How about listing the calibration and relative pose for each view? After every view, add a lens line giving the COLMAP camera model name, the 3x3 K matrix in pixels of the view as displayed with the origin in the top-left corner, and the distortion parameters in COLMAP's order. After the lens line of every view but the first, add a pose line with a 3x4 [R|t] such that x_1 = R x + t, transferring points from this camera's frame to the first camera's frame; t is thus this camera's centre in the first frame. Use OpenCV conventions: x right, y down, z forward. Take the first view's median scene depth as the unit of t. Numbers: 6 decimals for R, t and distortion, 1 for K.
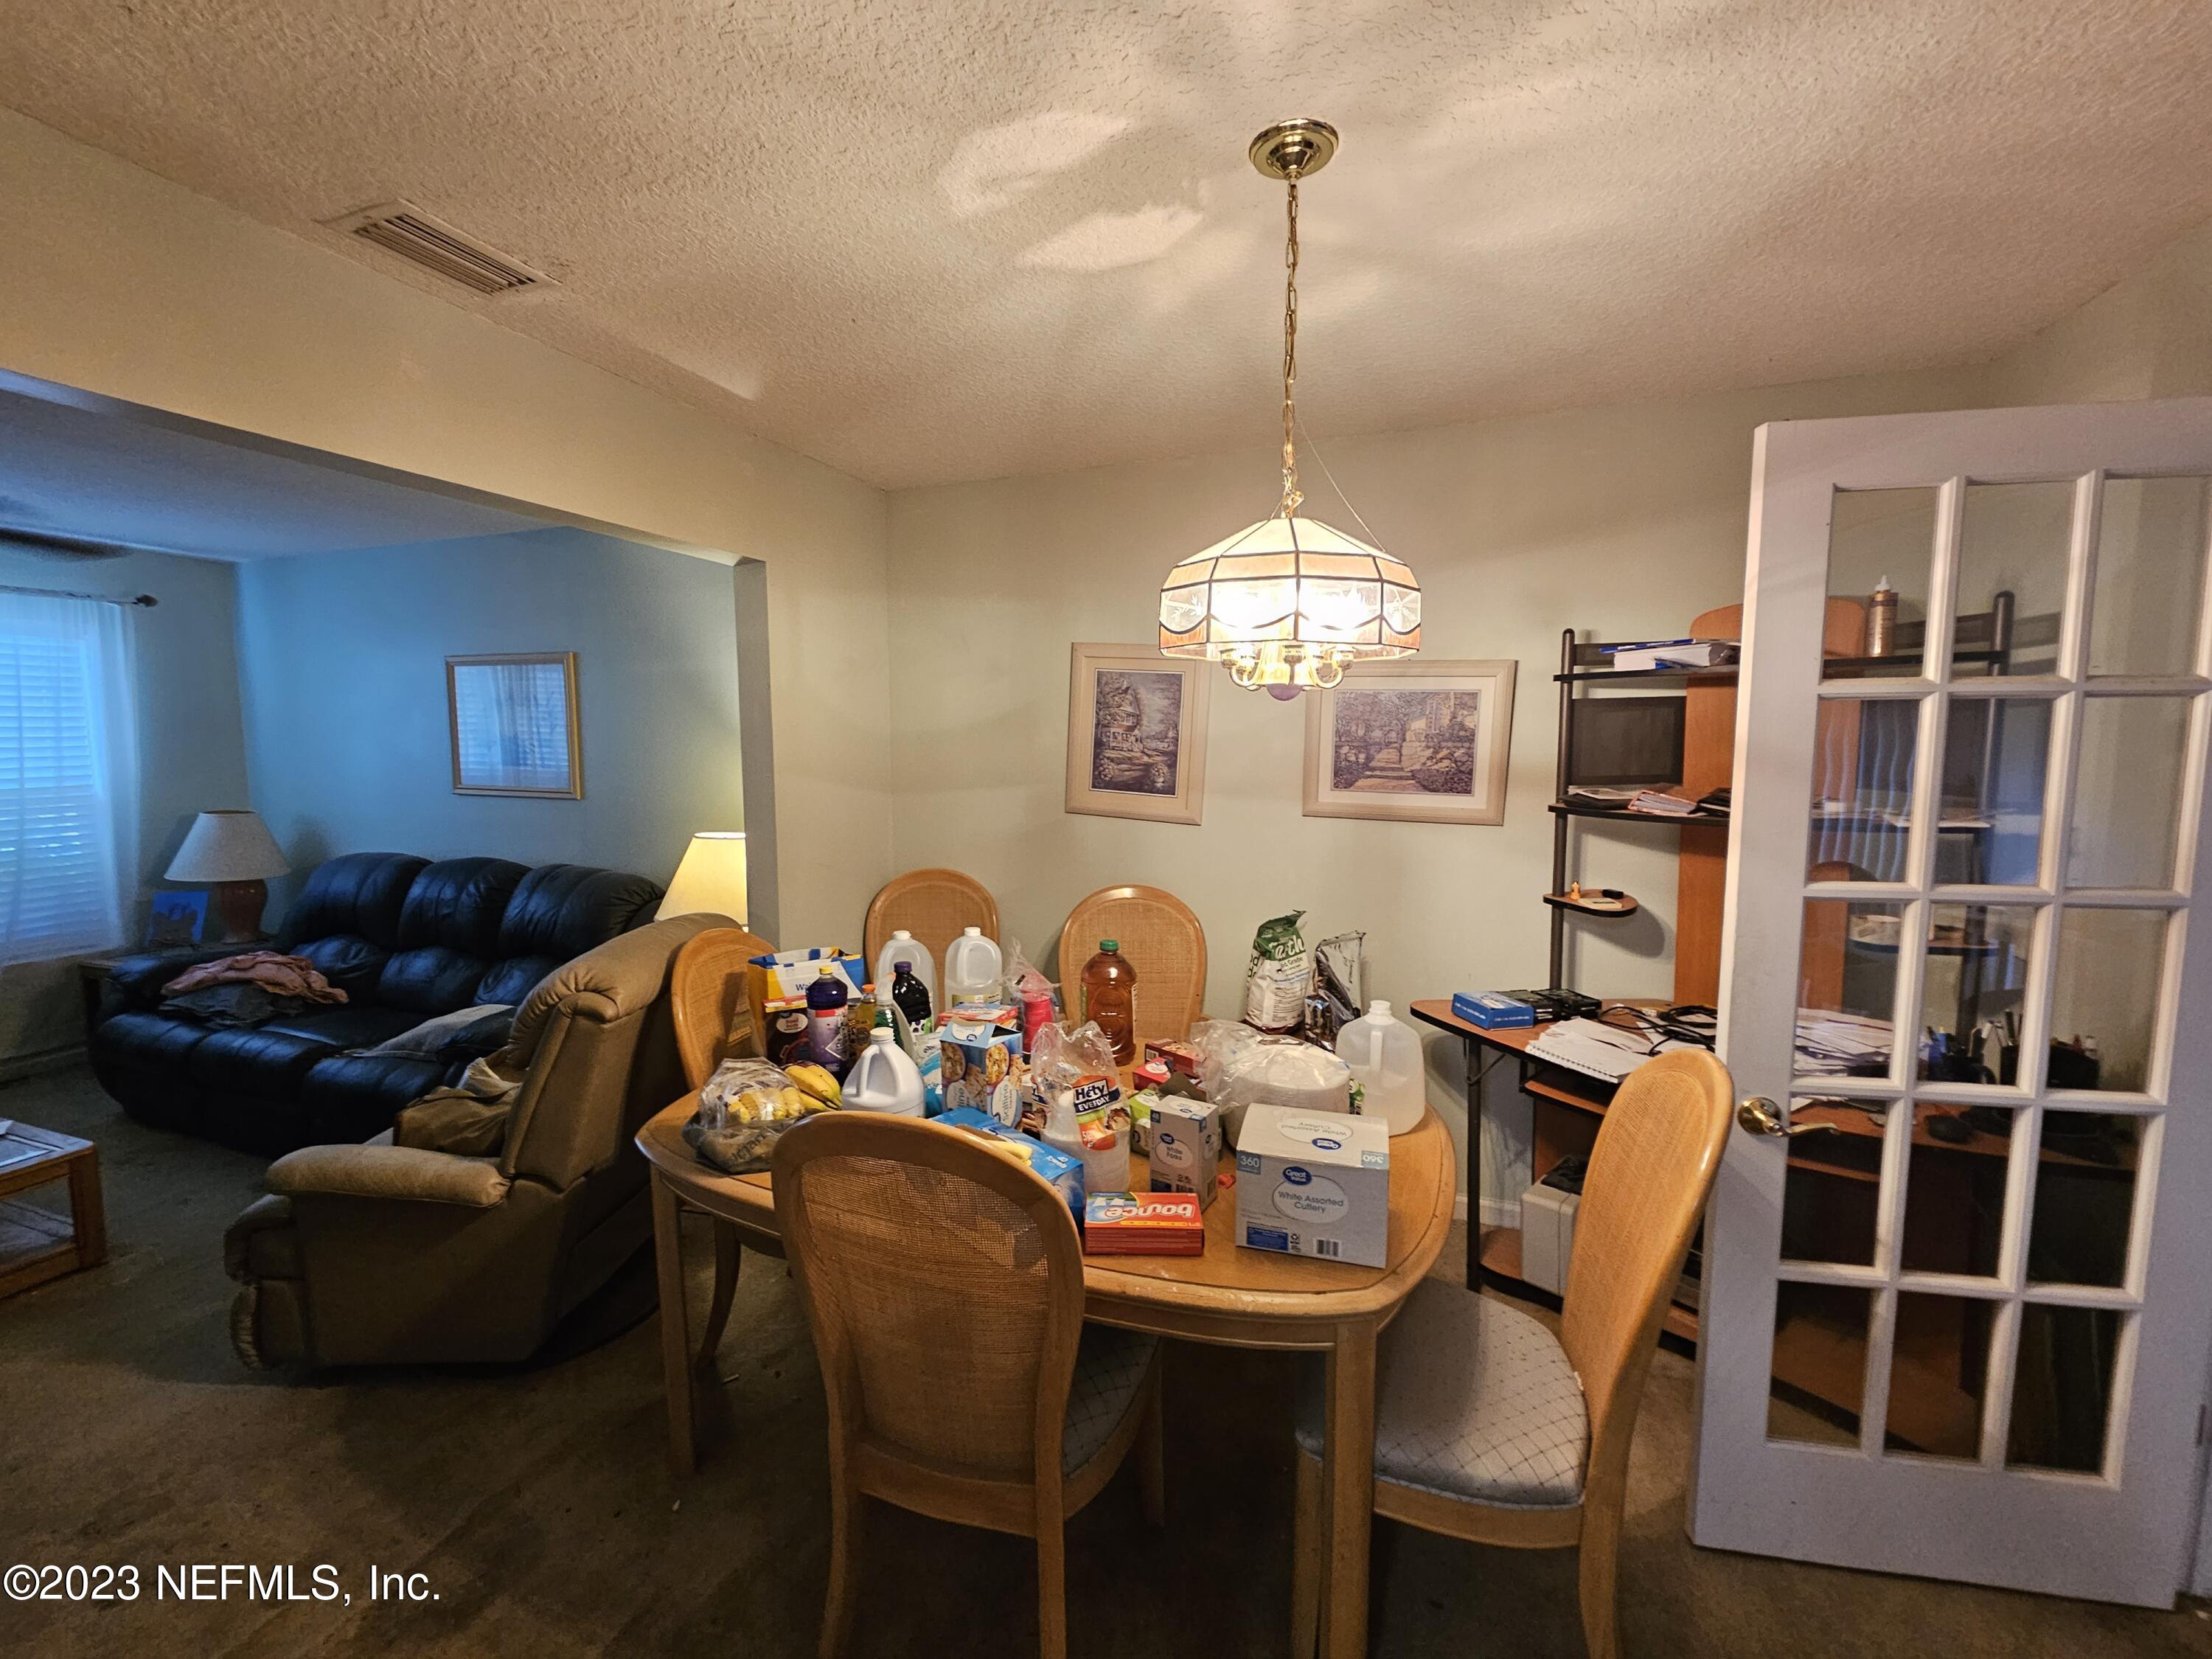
lens RADIAL K [[911.5, 0, 1089.6], [0, 911.5, 820.9], [0, 0, 1]] dist [0.002692, -0.000869]
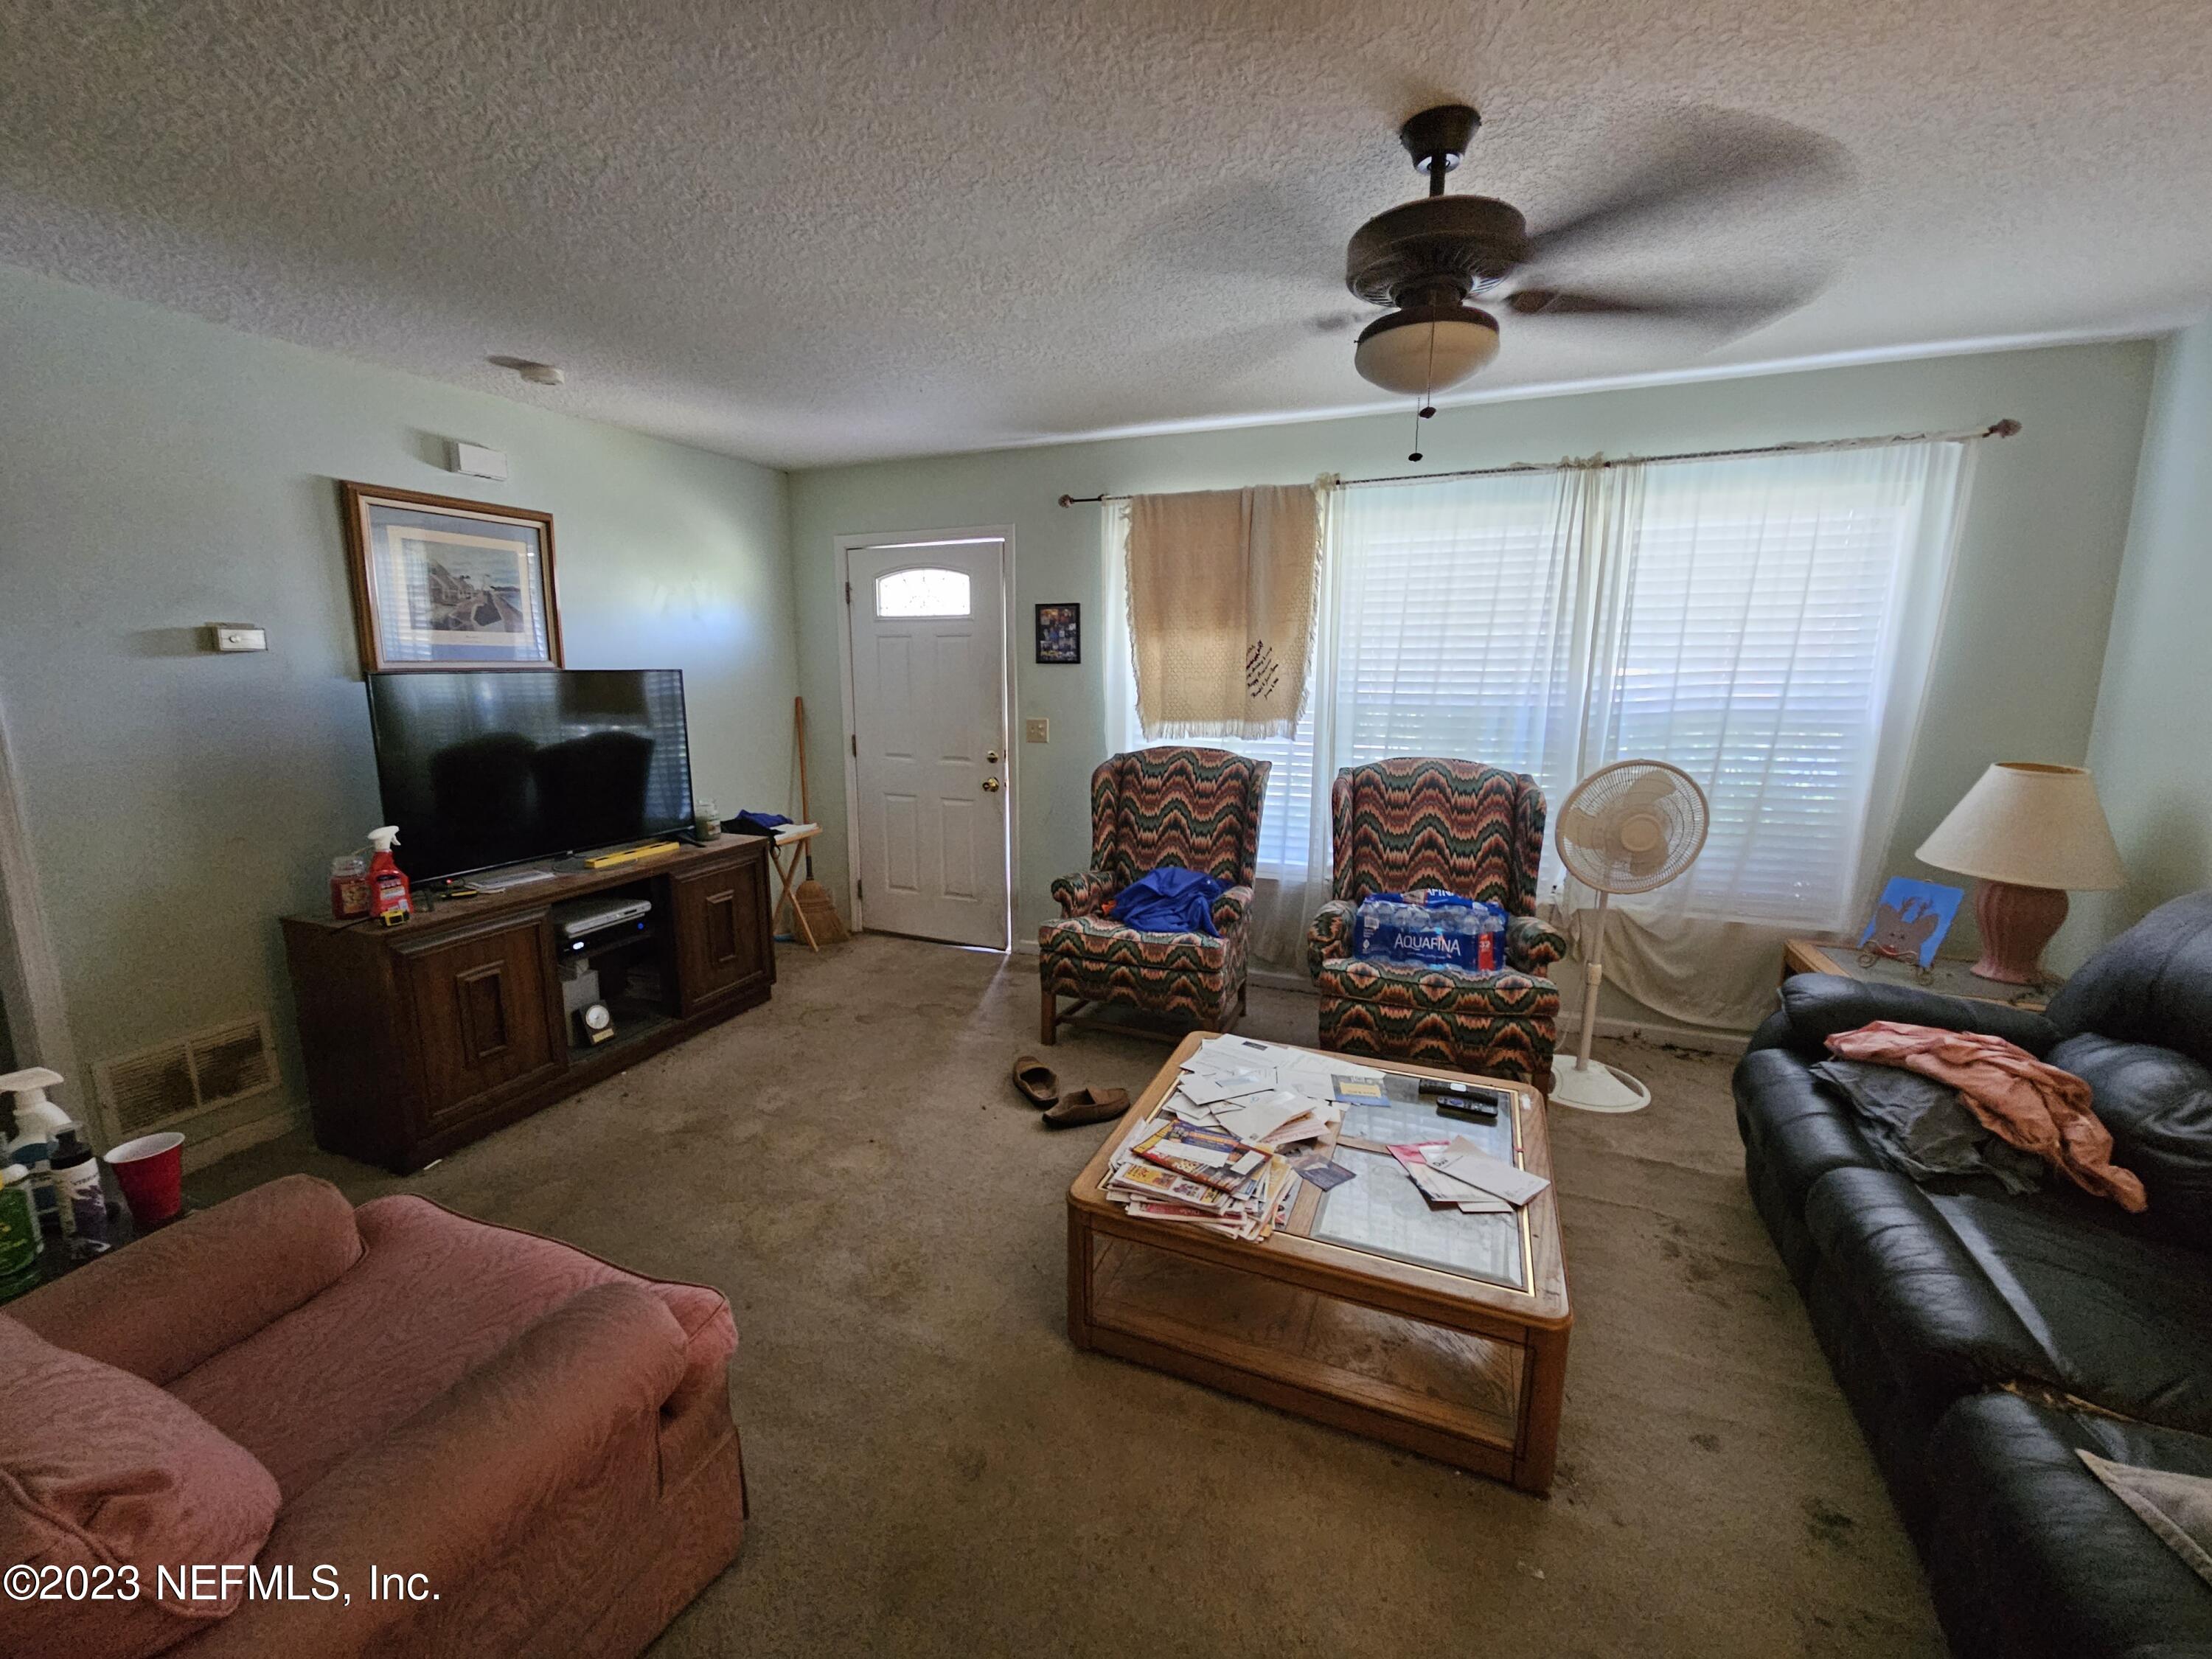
lens RADIAL K [[911.5, 0, 1095.1], [0, 911.5, 812.9], [0, 0, 1]] dist [0.002692, -0.000869]
pose [[-0.034446, 0.184404, -0.982247, -0.350379], [-0.105858, 0.976628, 0.187062, -0.033280], [0.993784, 0.110422, -0.014121, 0.424708]]
